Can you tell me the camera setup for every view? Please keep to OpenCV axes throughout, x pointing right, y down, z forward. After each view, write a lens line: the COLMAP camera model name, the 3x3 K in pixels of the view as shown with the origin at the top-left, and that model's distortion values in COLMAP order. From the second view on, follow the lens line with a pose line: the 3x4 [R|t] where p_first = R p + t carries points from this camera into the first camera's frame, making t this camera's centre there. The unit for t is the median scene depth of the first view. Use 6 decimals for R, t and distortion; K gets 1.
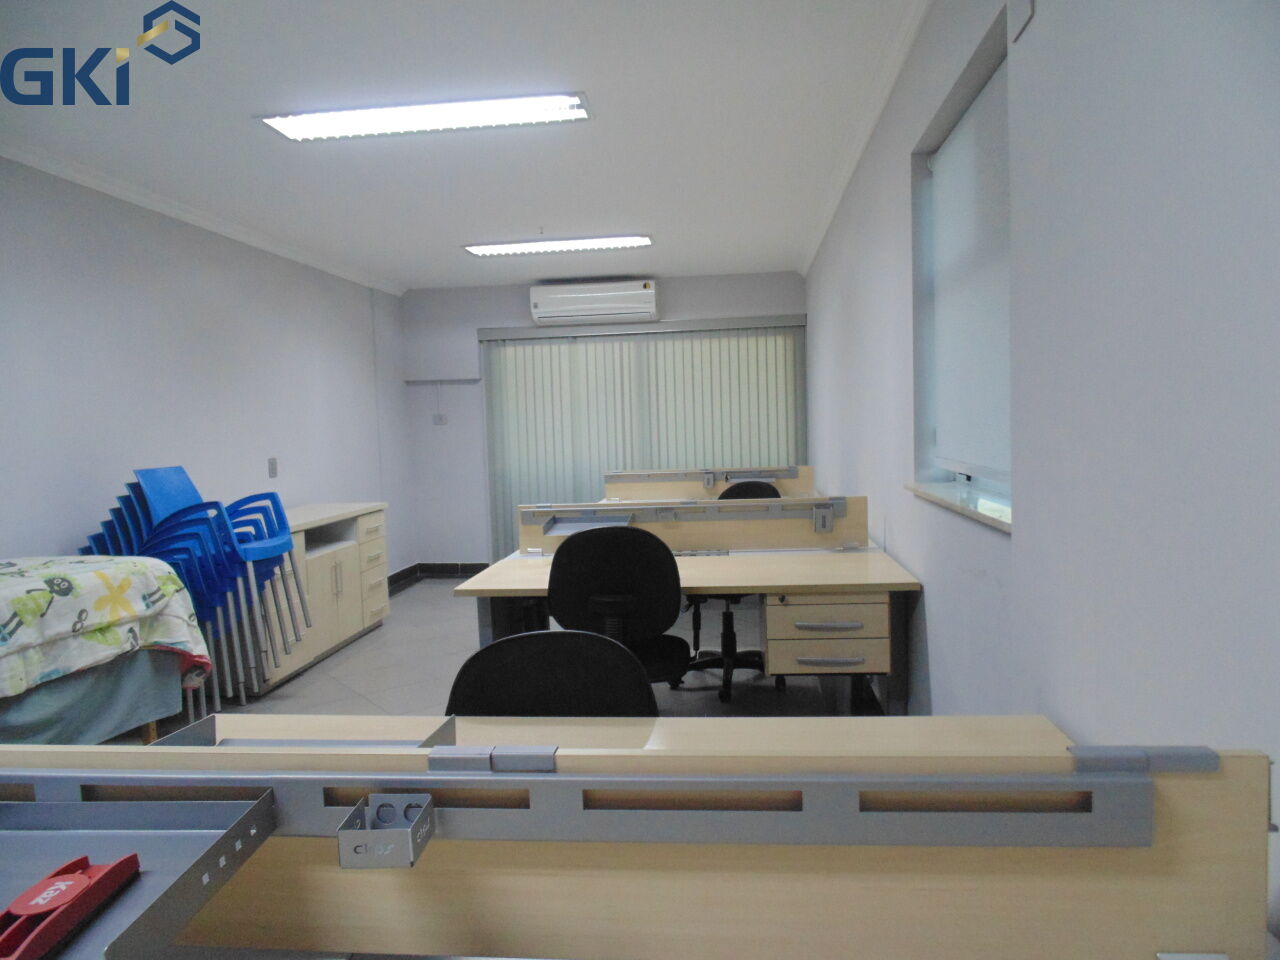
lens RADIAL K [[855.6, 0, 640.0], [0, 855.6, 480.0], [0, 0, 1]] dist [-0.004925, -0.000104]
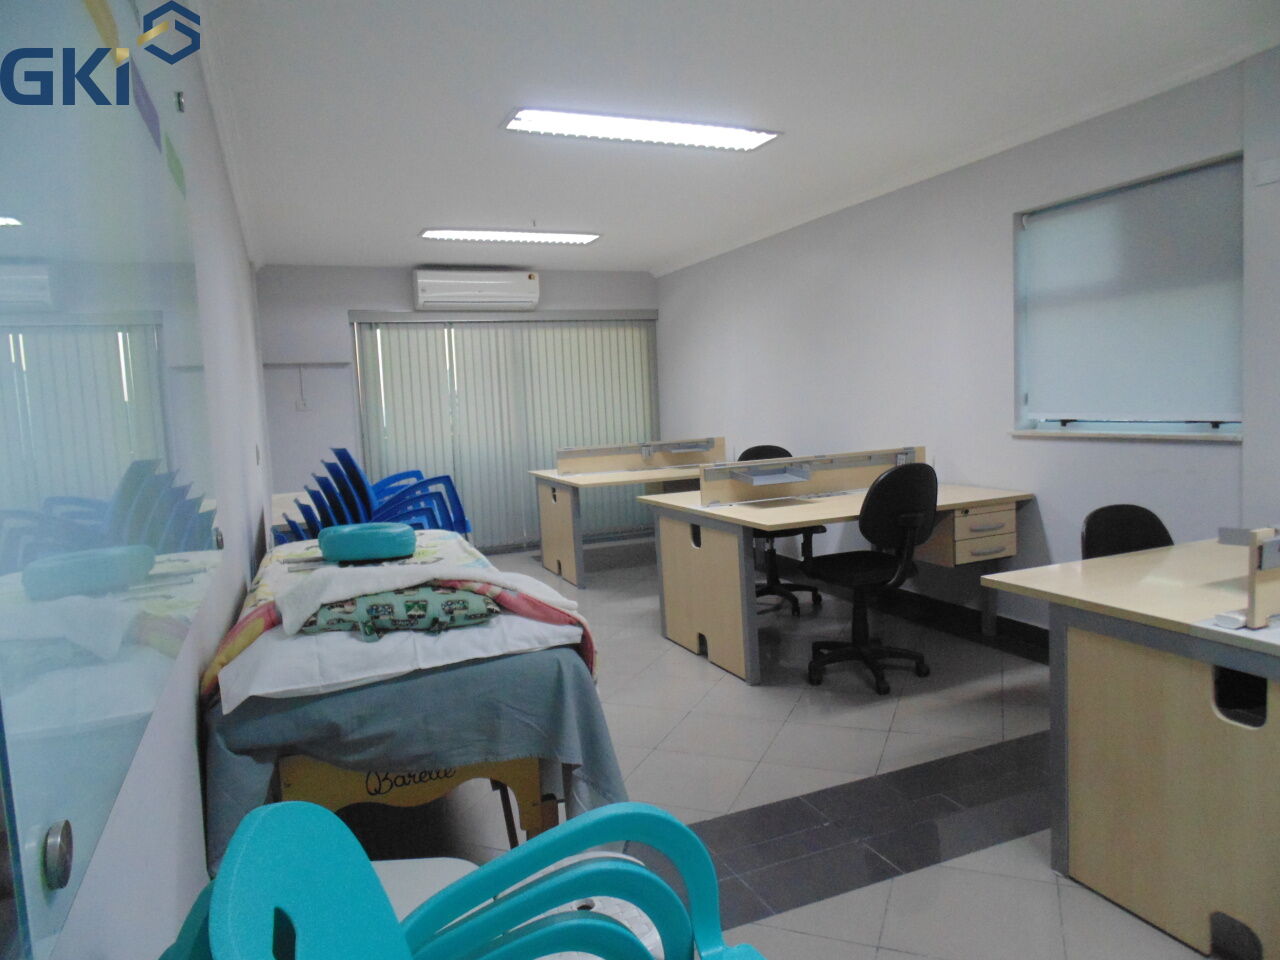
lens RADIAL K [[855.6, 0, 640.0], [0, 855.6, 480.0], [0, 0, 1]] dist [-0.004925, -0.000104]
pose [[0.878090, -0.052345, 0.475624, -0.386531], [0.049029, 0.998609, 0.019385, 0.012019], [-0.475977, 0.006298, 0.879435, -0.003611]]
